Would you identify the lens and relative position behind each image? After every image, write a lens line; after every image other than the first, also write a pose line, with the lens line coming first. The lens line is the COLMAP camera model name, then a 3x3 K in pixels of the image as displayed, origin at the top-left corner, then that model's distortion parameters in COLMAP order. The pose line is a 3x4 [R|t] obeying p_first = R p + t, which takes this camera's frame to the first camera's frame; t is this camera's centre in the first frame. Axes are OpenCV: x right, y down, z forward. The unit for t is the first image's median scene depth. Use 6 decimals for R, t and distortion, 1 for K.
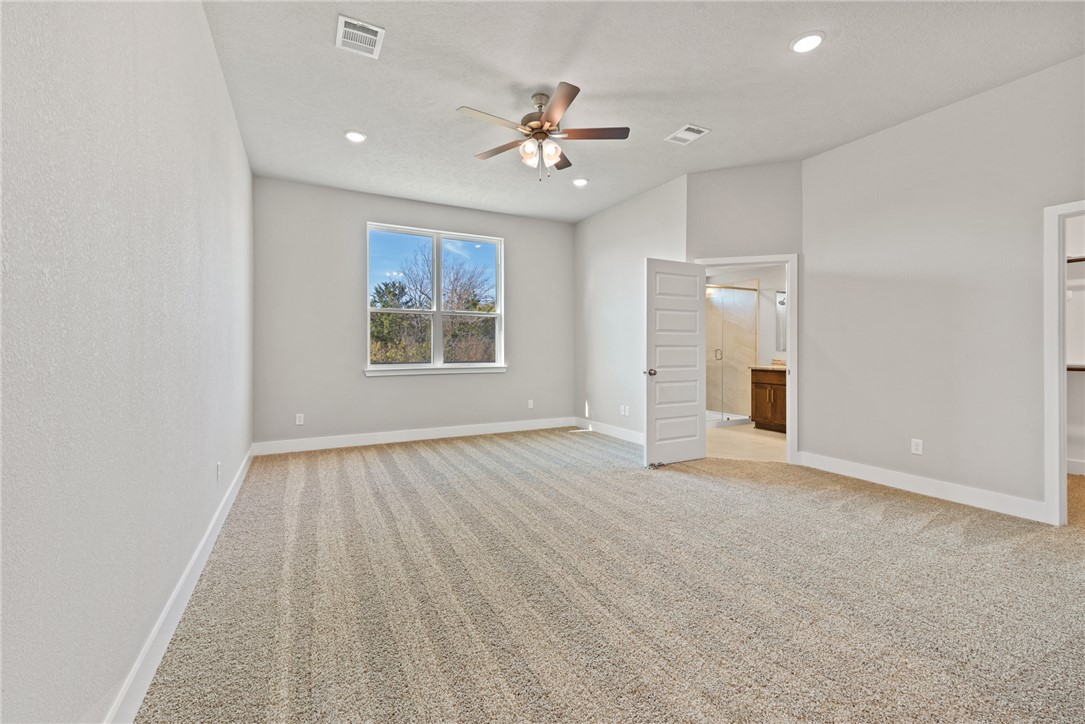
lens RADIAL K [[454.9, 0, 543.8], [0, 454.9, 344.2], [0, 0, 1]] dist [0.001042, -0.000065]
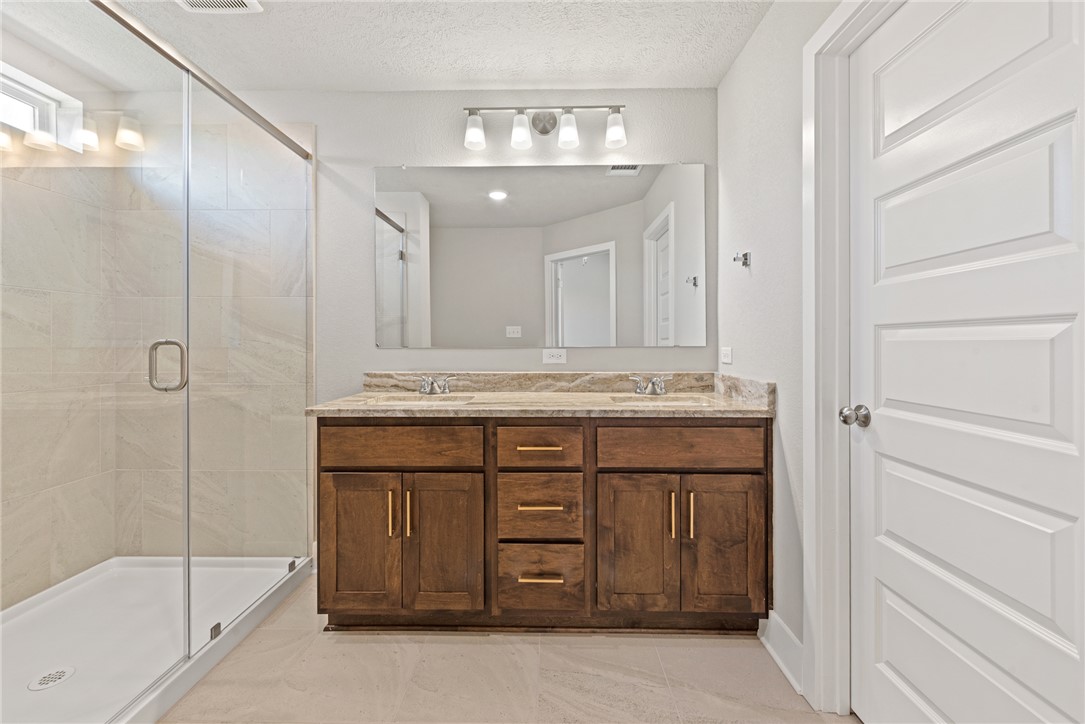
lens RADIAL K [[457.6, 0, 544.7], [0, 457.6, 349.2], [0, 0, 1]] dist [0.002716, -0.000129]
pose [[0.482648, -0.004506, 0.875803, 0.510062], [-0.004040, 0.999965, 0.007371, 0.023474], [-0.875805, -0.007096, 0.482612, 1.342514]]
